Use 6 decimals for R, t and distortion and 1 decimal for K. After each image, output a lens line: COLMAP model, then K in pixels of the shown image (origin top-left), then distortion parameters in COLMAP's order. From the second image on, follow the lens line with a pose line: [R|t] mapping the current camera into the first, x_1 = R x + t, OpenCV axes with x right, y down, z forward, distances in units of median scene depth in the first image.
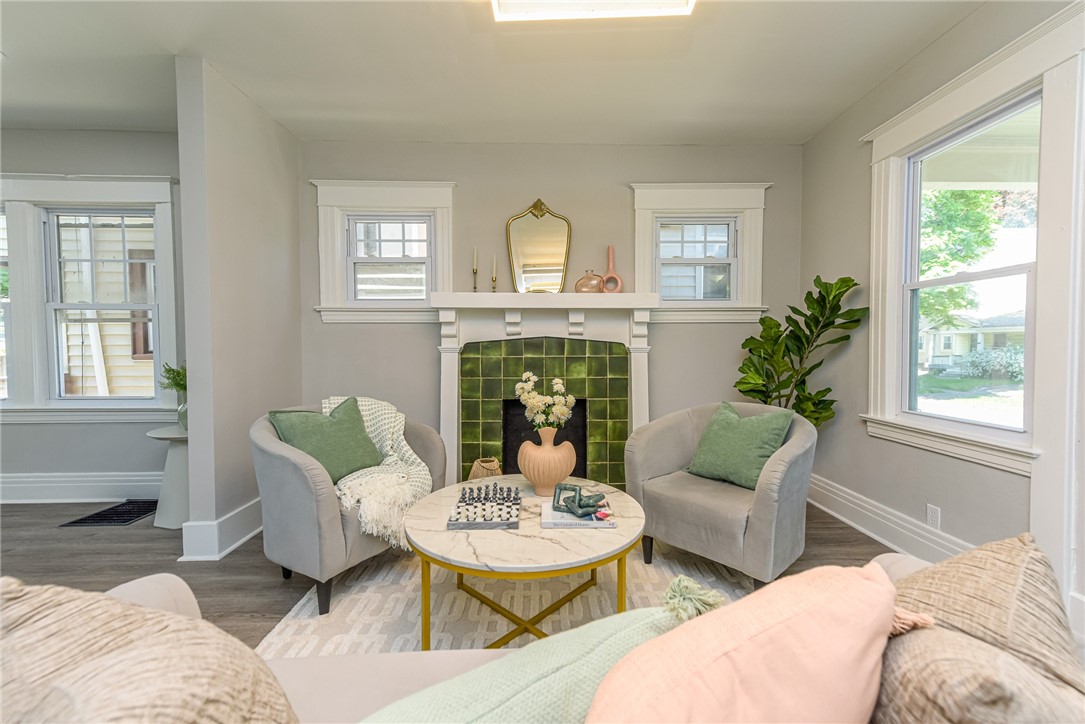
lens RADIAL K [[421.8, 0, 543.1], [0, 421.8, 363.4], [0, 0, 1]] dist [0.009912, -0.000106]
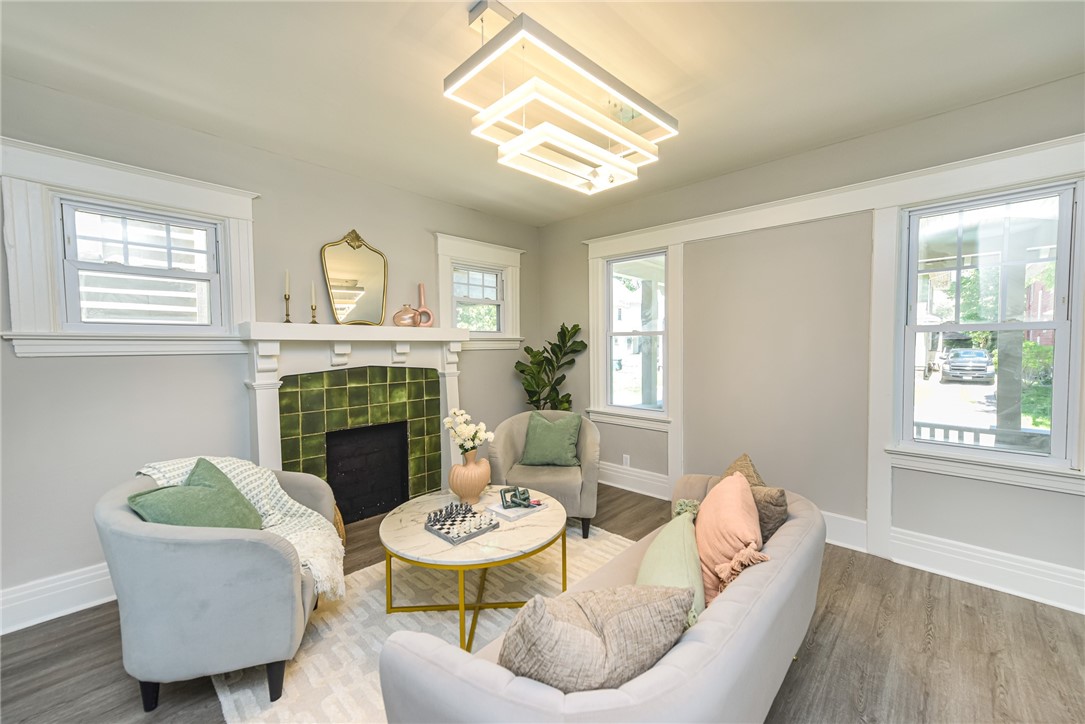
lens RADIAL K [[421.8, 0, 538.1], [0, 421.8, 364.8], [0, 0, 1]] dist [0.009912, -0.000106]
pose [[0.714048, -0.038818, 0.699020, -0.425827], [0.033985, 0.999206, 0.020773, -0.073697], [-0.699271, 0.008923, 0.714801, -0.031777]]
